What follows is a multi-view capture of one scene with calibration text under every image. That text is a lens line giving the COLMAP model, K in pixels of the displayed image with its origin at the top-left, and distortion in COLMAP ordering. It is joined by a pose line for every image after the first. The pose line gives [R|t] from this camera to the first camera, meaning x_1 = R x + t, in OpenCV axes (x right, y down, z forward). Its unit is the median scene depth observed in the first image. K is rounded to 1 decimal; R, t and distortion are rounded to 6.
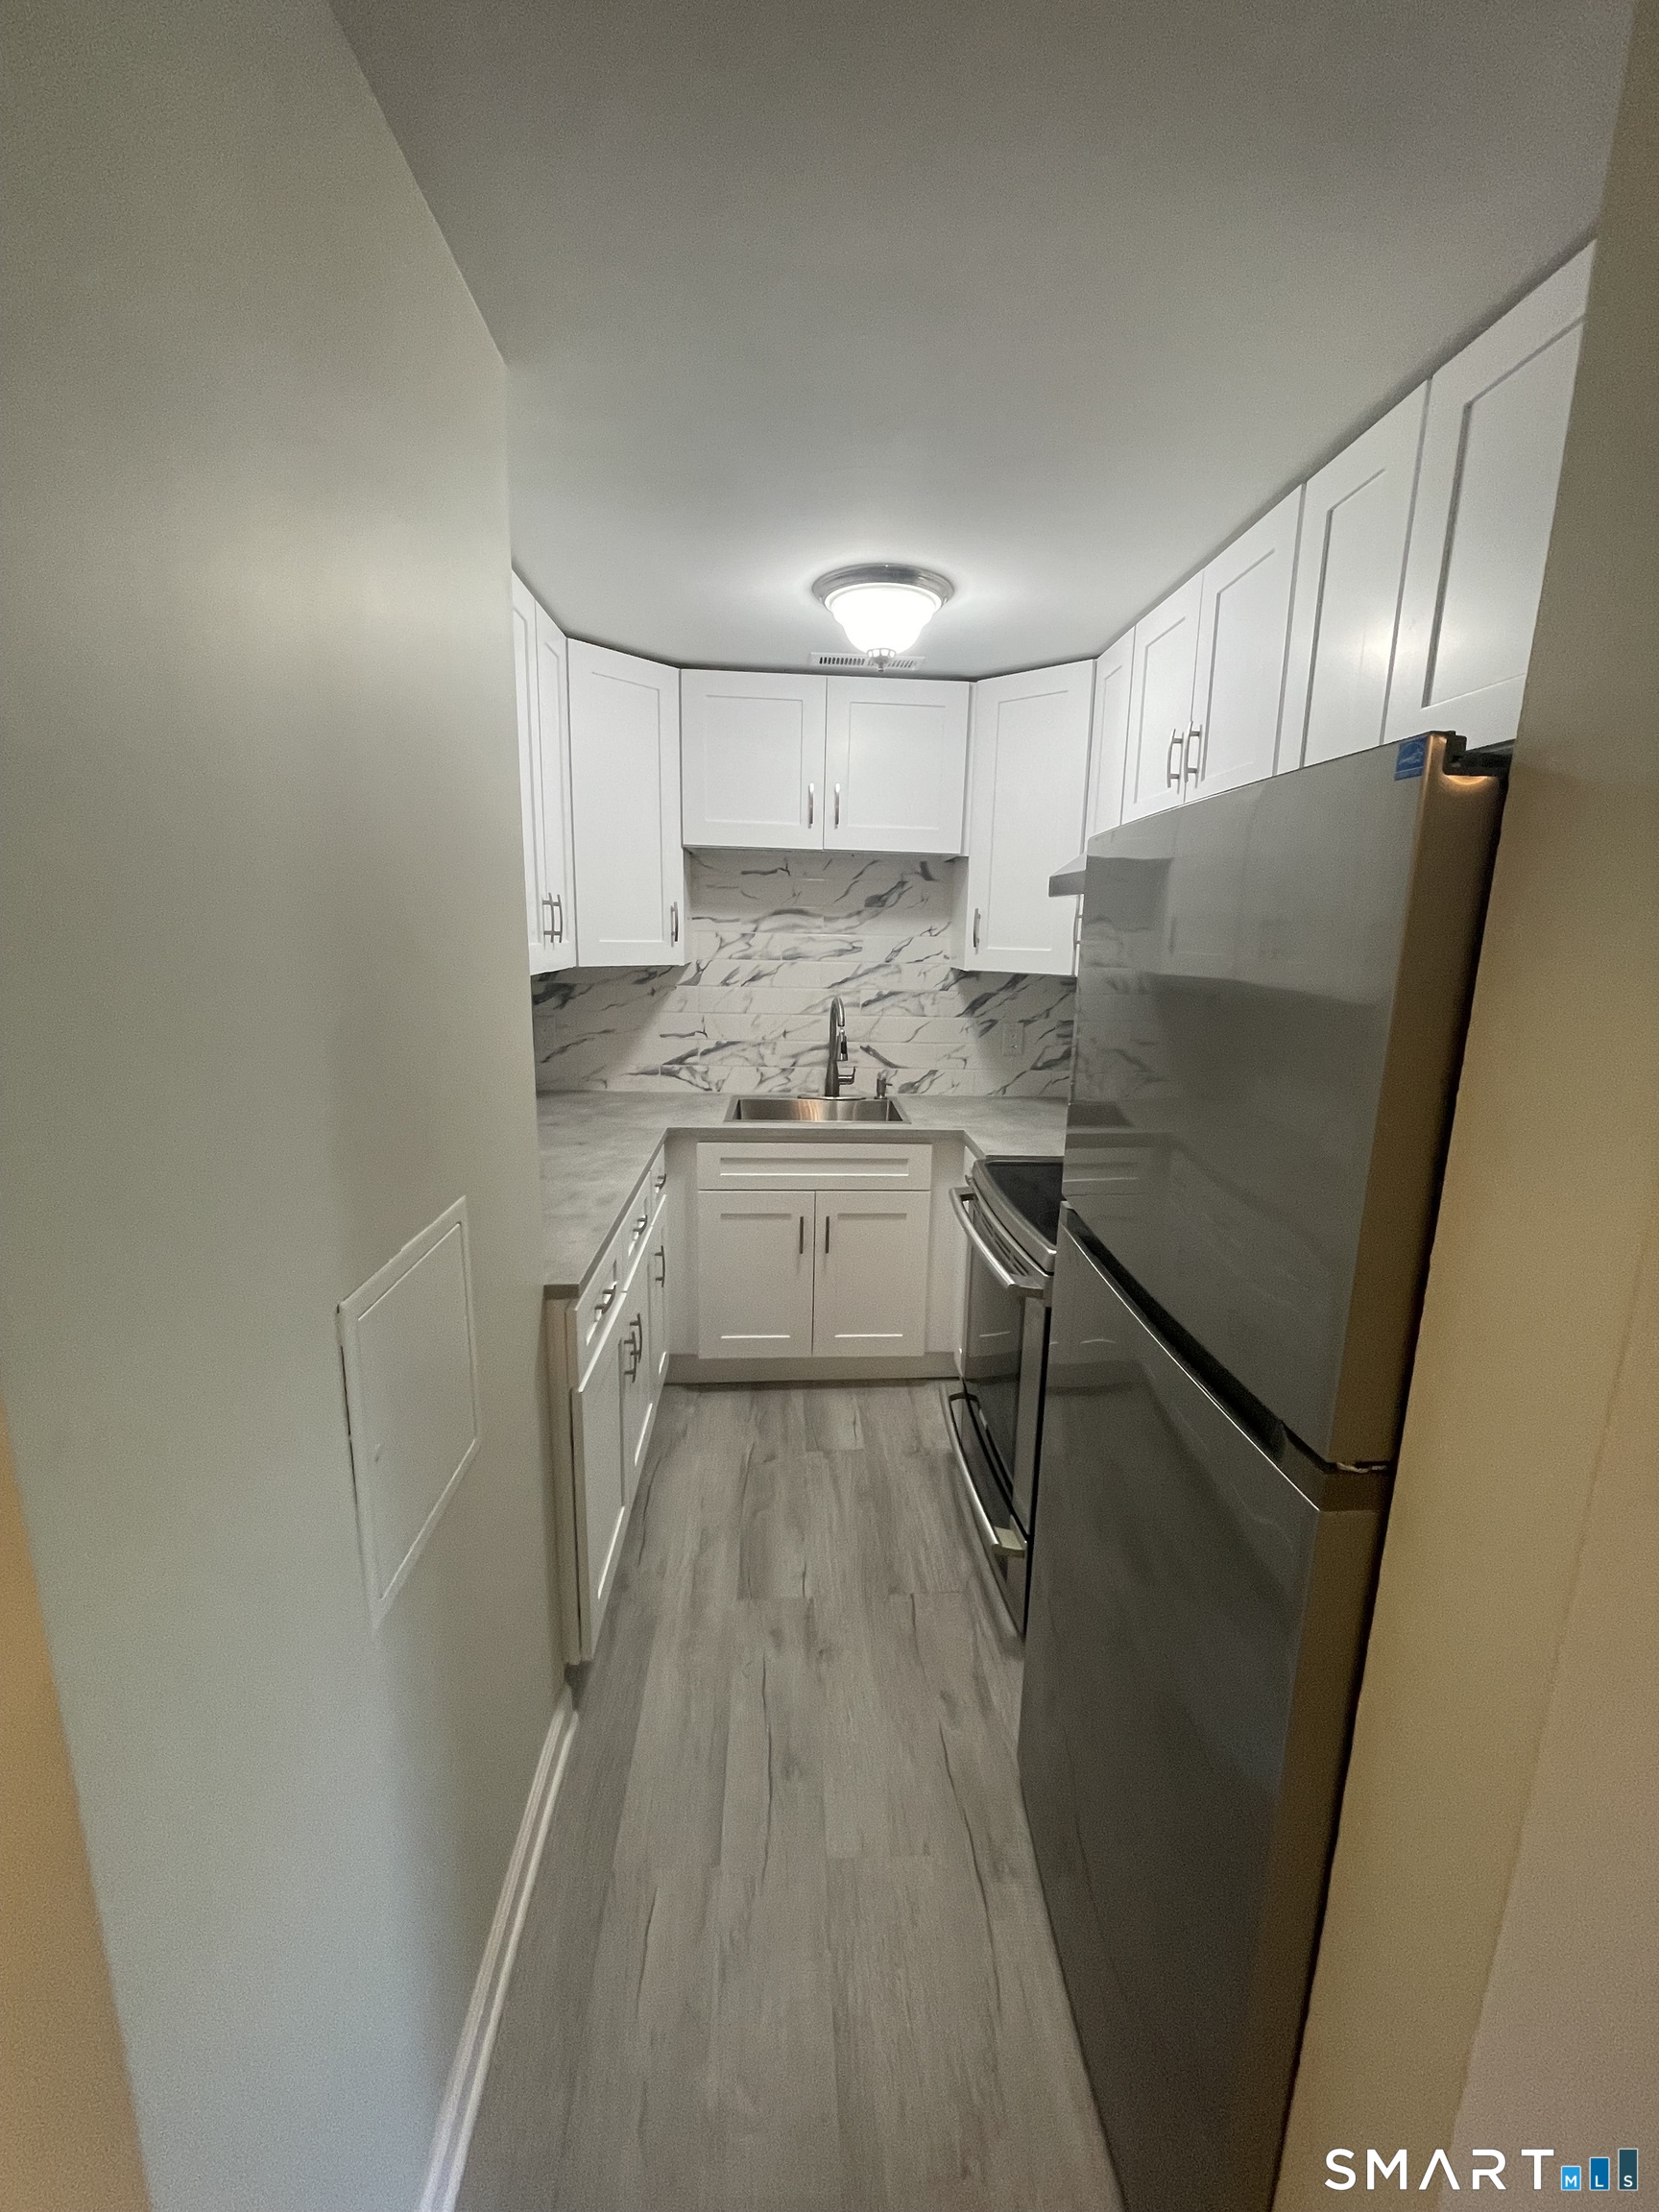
lens RADIAL K [[886.7, 0, 851.2], [0, 886.7, 1111.2], [0, 0, 1]] dist [0.000624, 0.000217]
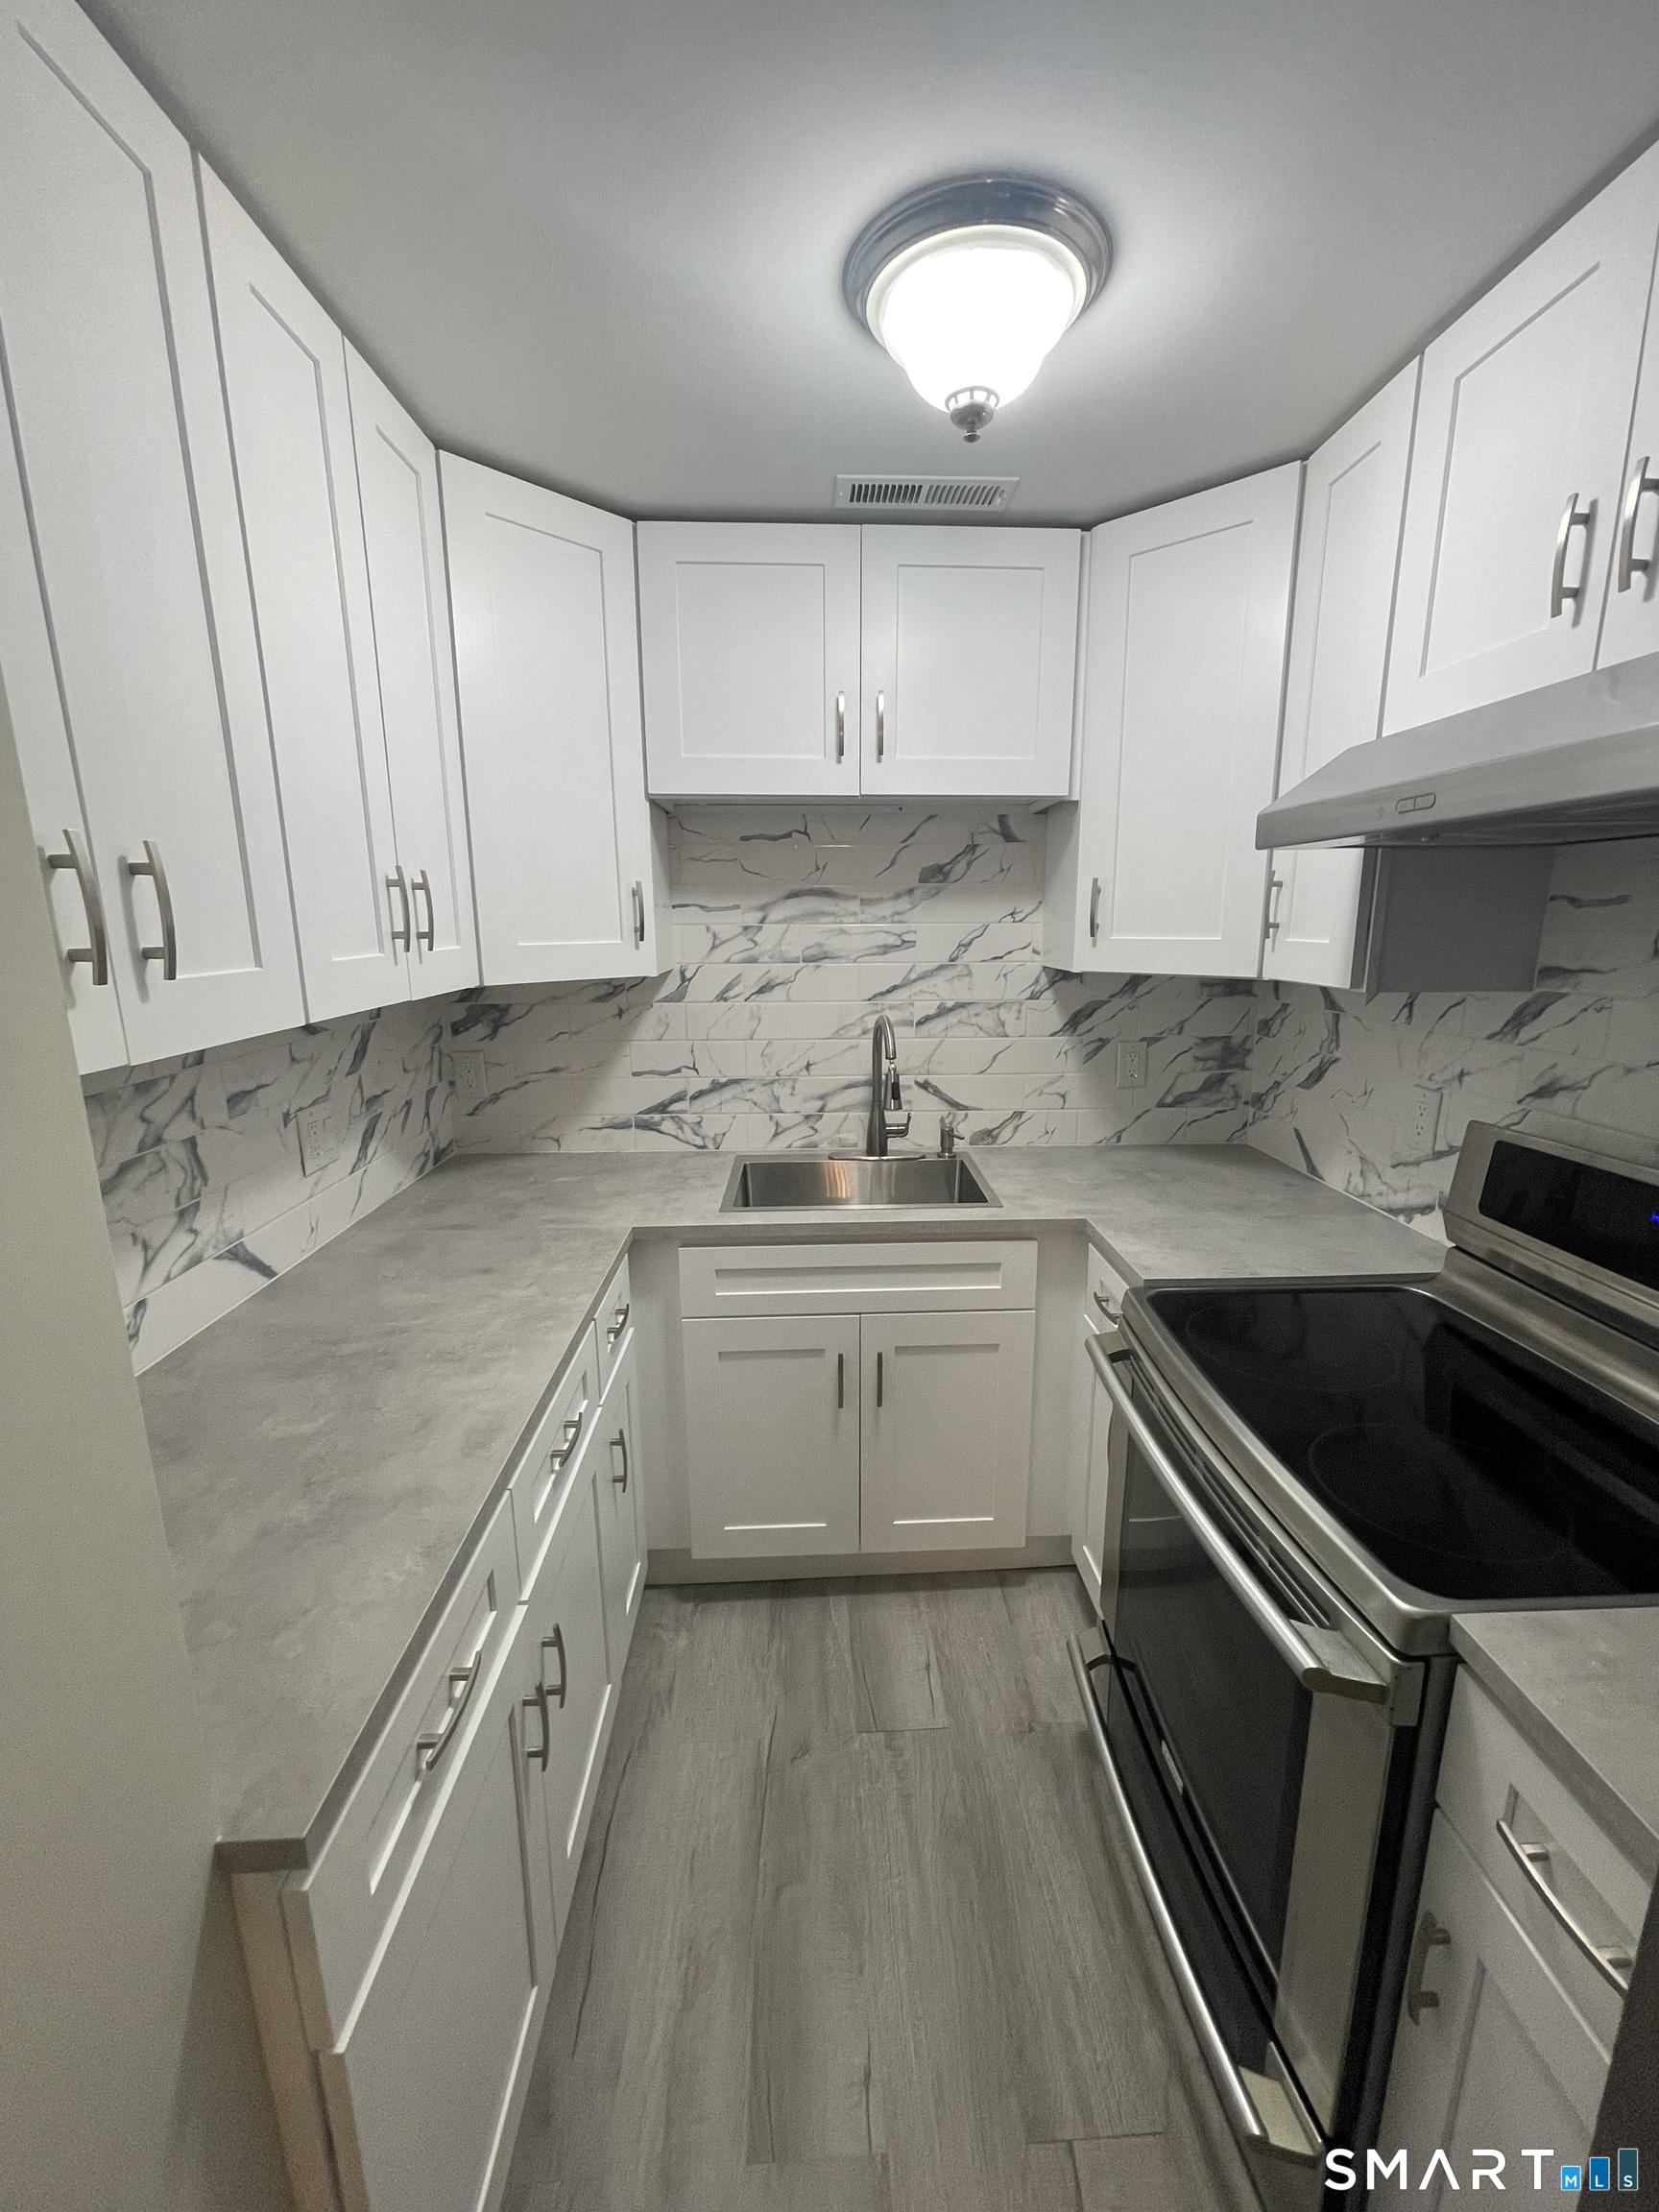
lens RADIAL K [[900.5, 0, 848.4], [0, 900.5, 1106.2], [0, 0, 1]] dist [-0.002842, 0.002955]
pose [[0.999309, -0.022829, -0.029339, -0.024576], [0.022932, 0.999732, 0.003187, -0.062870], [0.029258, -0.003858, 0.999564, 0.311807]]
